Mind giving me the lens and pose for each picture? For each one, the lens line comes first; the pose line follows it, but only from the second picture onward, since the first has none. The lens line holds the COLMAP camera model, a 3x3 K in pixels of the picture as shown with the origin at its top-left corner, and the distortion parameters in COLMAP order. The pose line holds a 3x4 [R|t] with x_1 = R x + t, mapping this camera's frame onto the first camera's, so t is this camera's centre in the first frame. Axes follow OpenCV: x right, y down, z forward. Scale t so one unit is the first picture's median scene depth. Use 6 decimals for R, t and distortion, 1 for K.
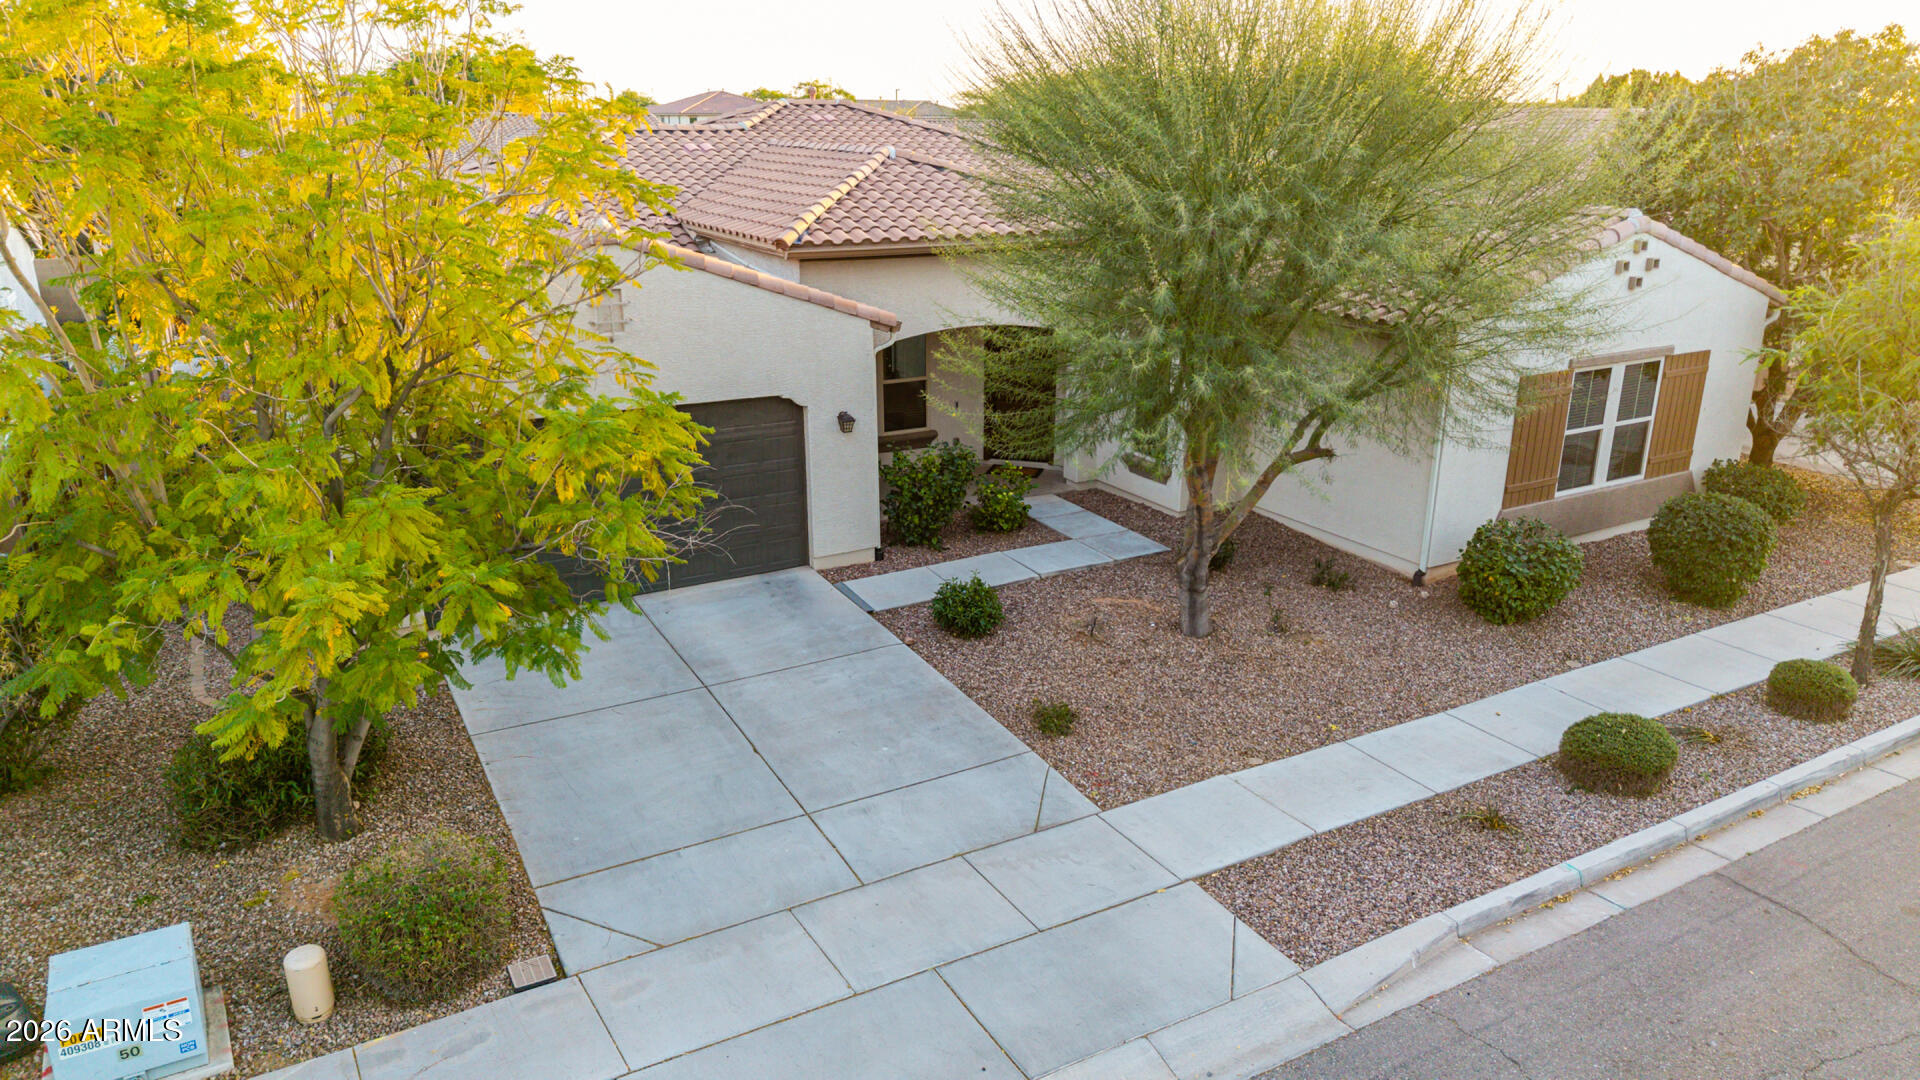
lens RADIAL K [[1292.2, 0, 972.7], [0, 1292.2, 545.2], [0, 0, 1]] dist [0.057425, -0.084476]
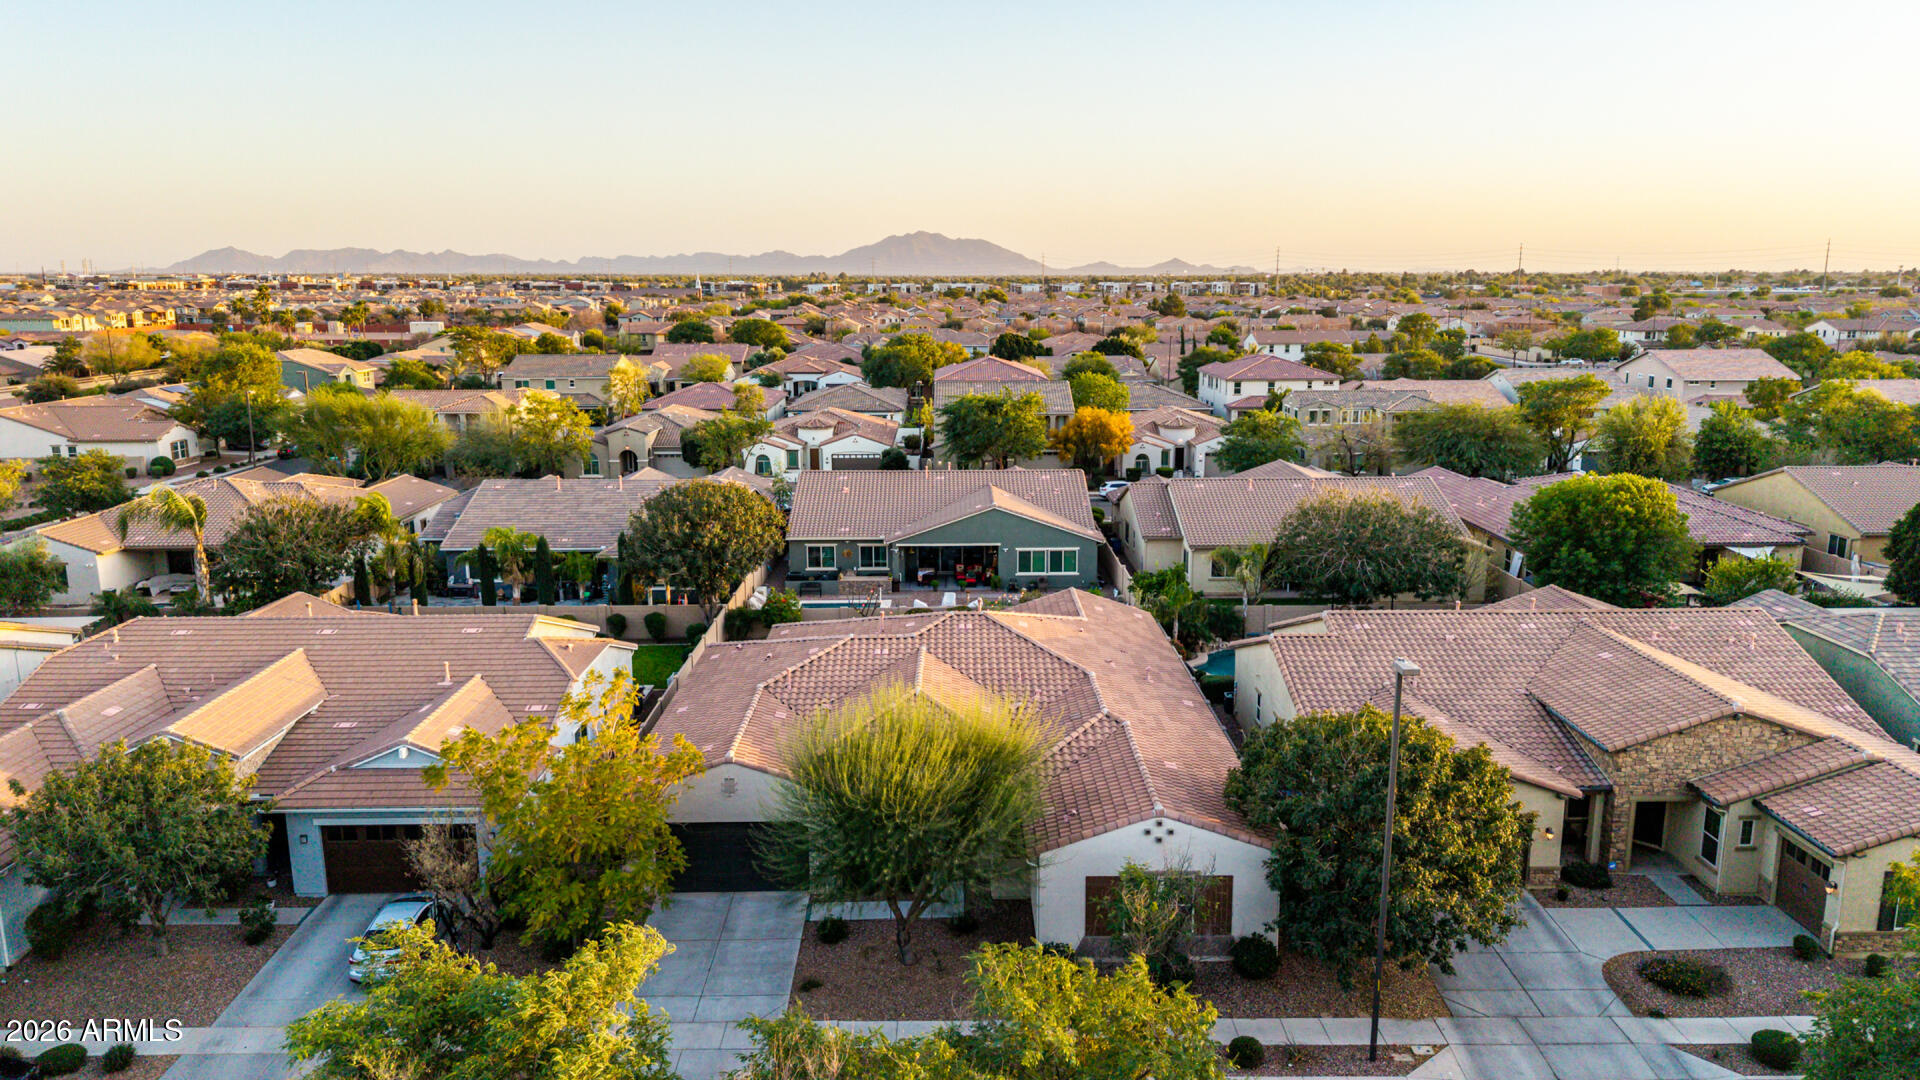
lens RADIAL K [[1292.2, 0, 972.7], [0, 1292.2, 545.2], [0, 0, 1]] dist [0.057425, -0.084476]
pose [[0.875120, 0.091352, -0.475205, 1.412499], [-0.150241, 0.984781, -0.087368, -0.522089], [0.459992, 0.147852, 0.875527, -1.198085]]
